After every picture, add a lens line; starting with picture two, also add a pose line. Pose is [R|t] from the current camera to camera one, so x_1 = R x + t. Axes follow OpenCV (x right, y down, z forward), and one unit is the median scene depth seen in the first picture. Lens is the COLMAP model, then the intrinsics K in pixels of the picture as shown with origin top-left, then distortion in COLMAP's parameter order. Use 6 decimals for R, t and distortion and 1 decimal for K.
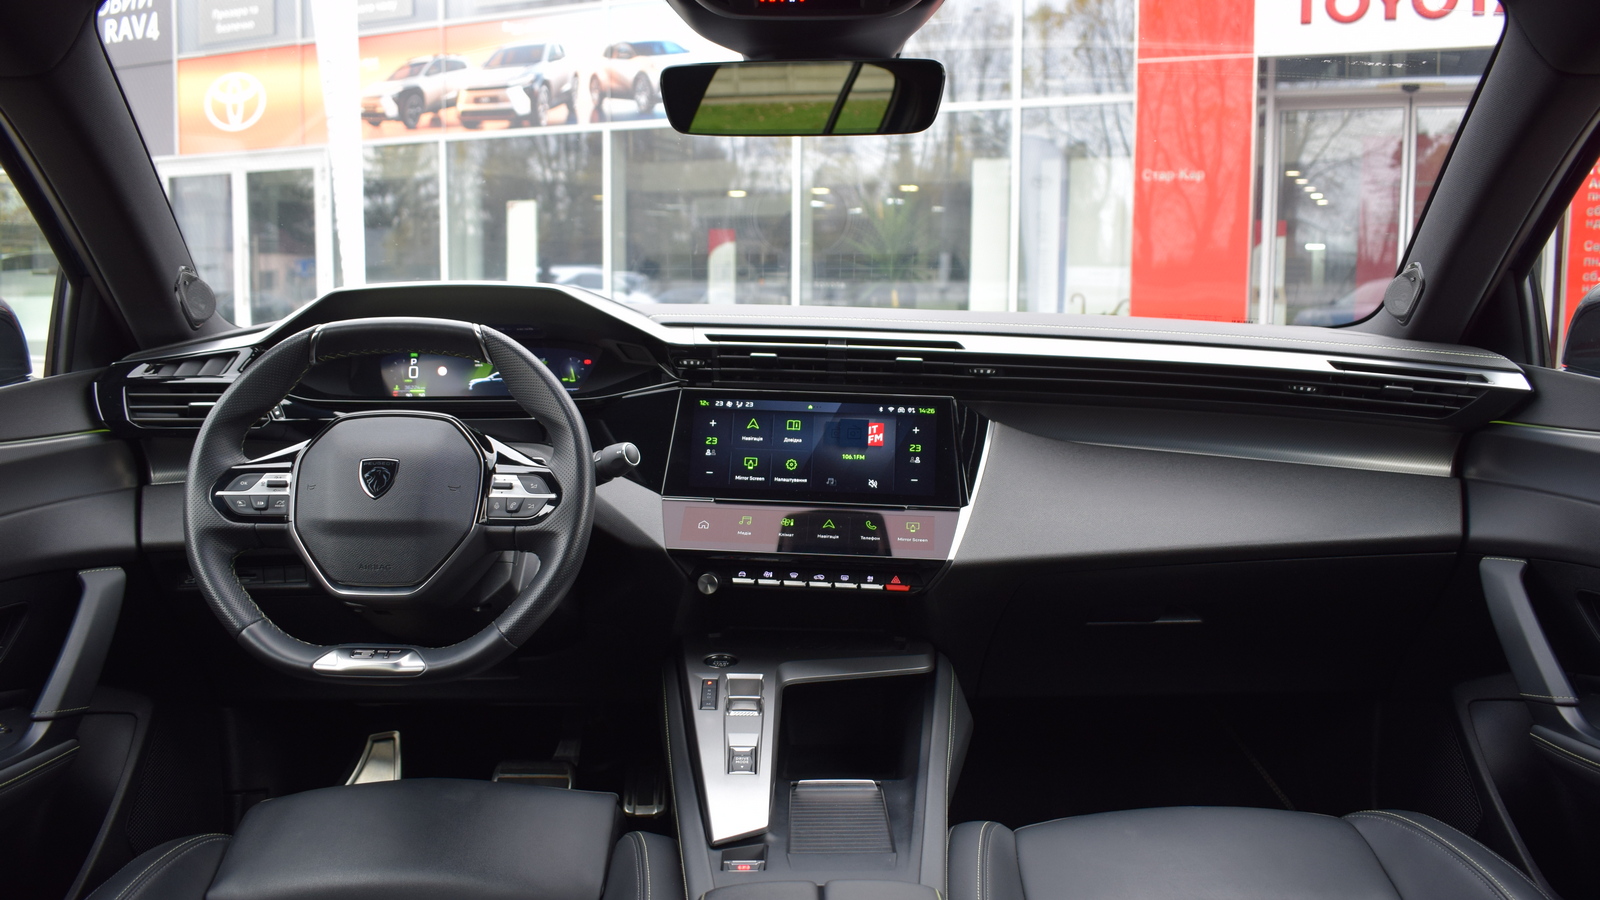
lens RADIAL K [[1315.9, 0, 799.9], [0, 1315.9, 449.3], [0, 0, 1]] dist [-0.093583, 0.015632]
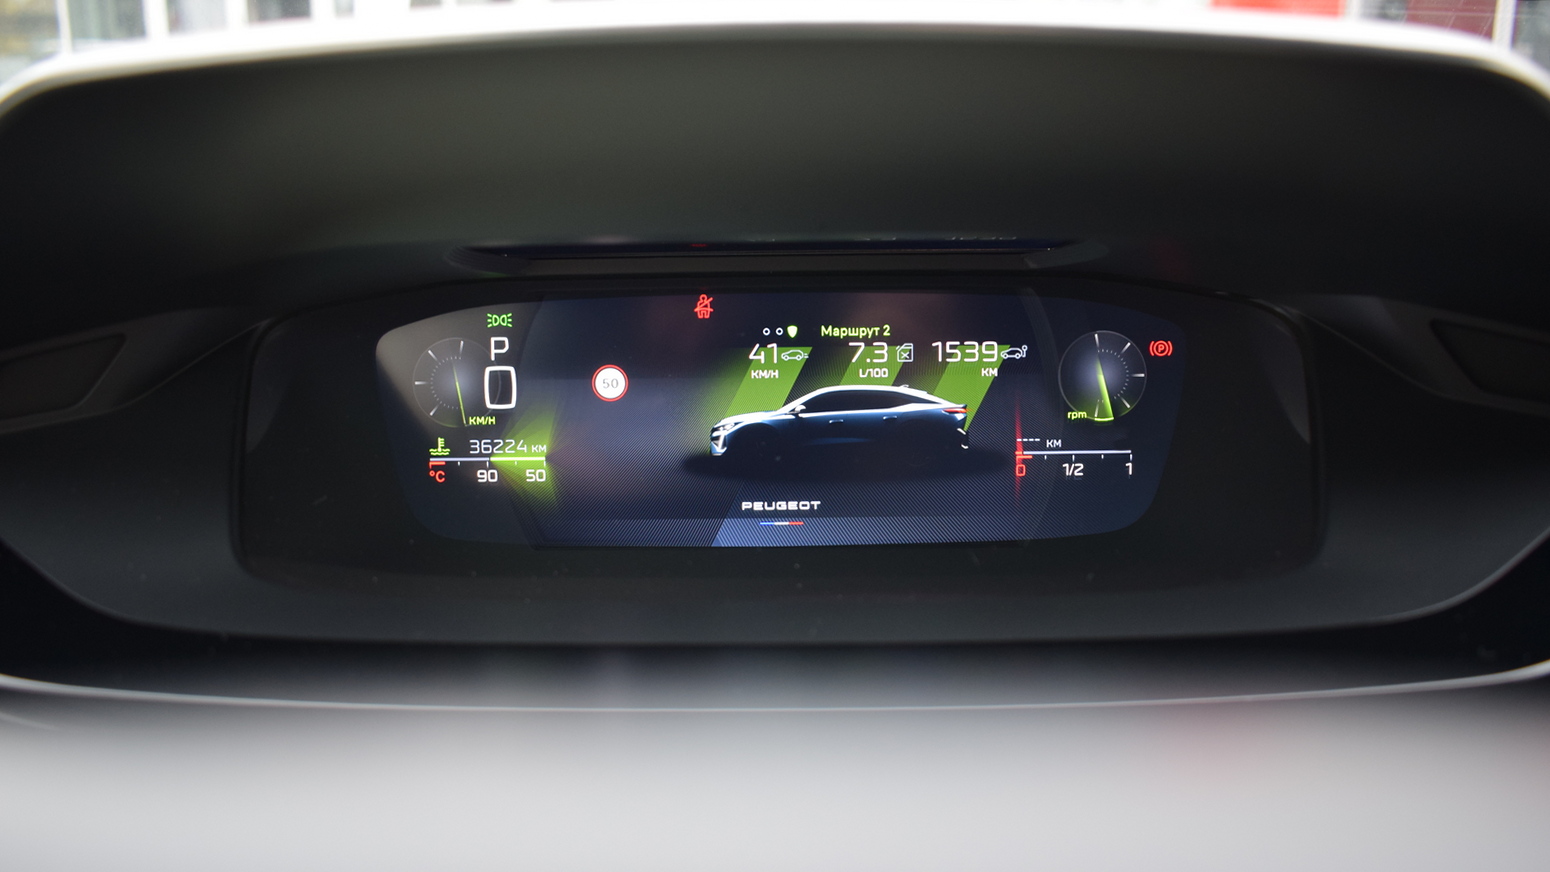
lens RADIAL K [[1198.1, 0, 771.7], [0, 1198.1, 439.7], [0, 0, 1]] dist [-0.093524, -0.003583]
pose [[0.999762, -0.003238, -0.021560, -0.277449], [0.002529, 0.999457, -0.032845, -0.047460], [0.021655, 0.032782, 0.999228, 0.892633]]
